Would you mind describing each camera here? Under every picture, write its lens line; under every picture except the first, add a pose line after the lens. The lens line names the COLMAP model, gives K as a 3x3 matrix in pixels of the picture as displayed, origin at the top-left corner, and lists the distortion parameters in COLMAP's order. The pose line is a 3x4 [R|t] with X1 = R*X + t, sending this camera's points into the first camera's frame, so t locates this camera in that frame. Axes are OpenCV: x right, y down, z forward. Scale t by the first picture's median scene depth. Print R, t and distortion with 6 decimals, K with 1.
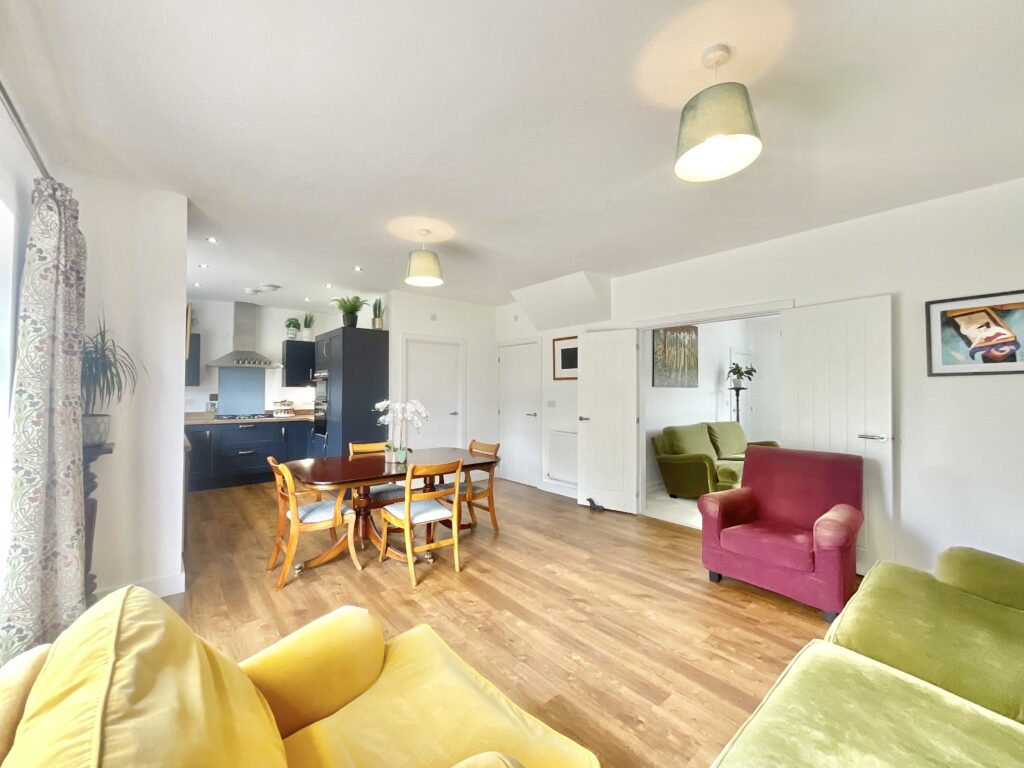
lens RADIAL K [[413.0, 0, 514.3], [0, 413.0, 388.9], [0, 0, 1]] dist [-0.001614, 0.000351]
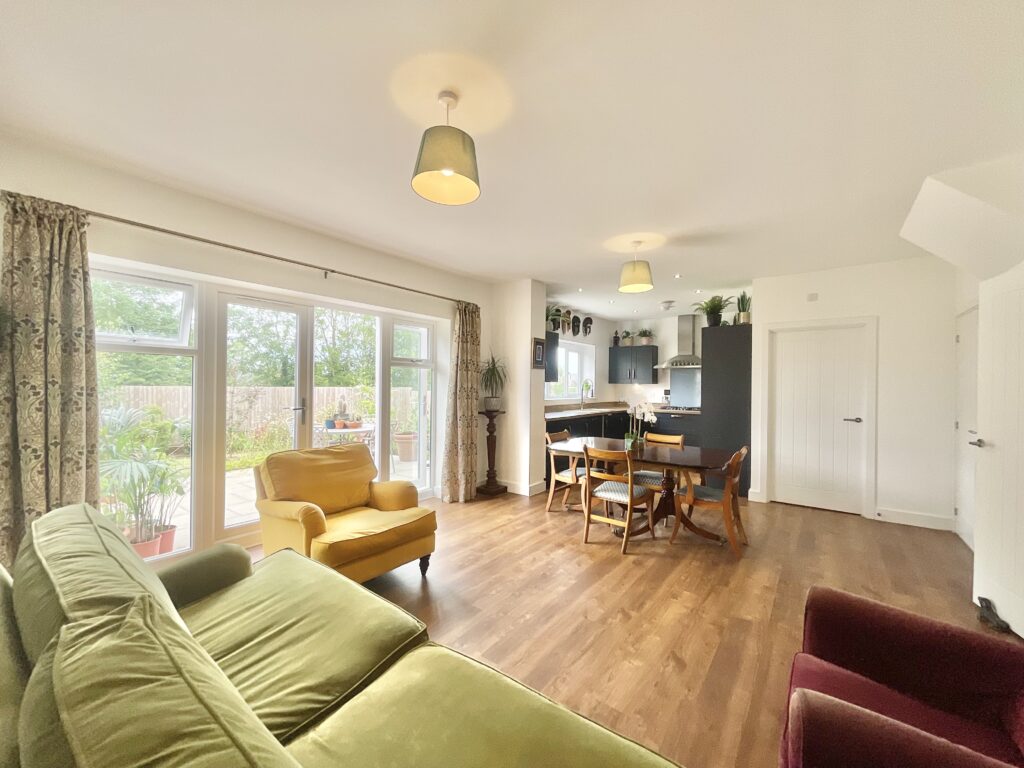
lens RADIAL K [[413.0, 0, 512.0], [0, 413.0, 387.3], [0, 0, 1]] dist [-0.001614, 0.000351]
pose [[0.216406, 0.003726, -0.976296, 0.850063], [-0.001366, 0.999993, 0.003514, 0.000857], [0.976302, 0.000573, 0.216410, 0.468494]]
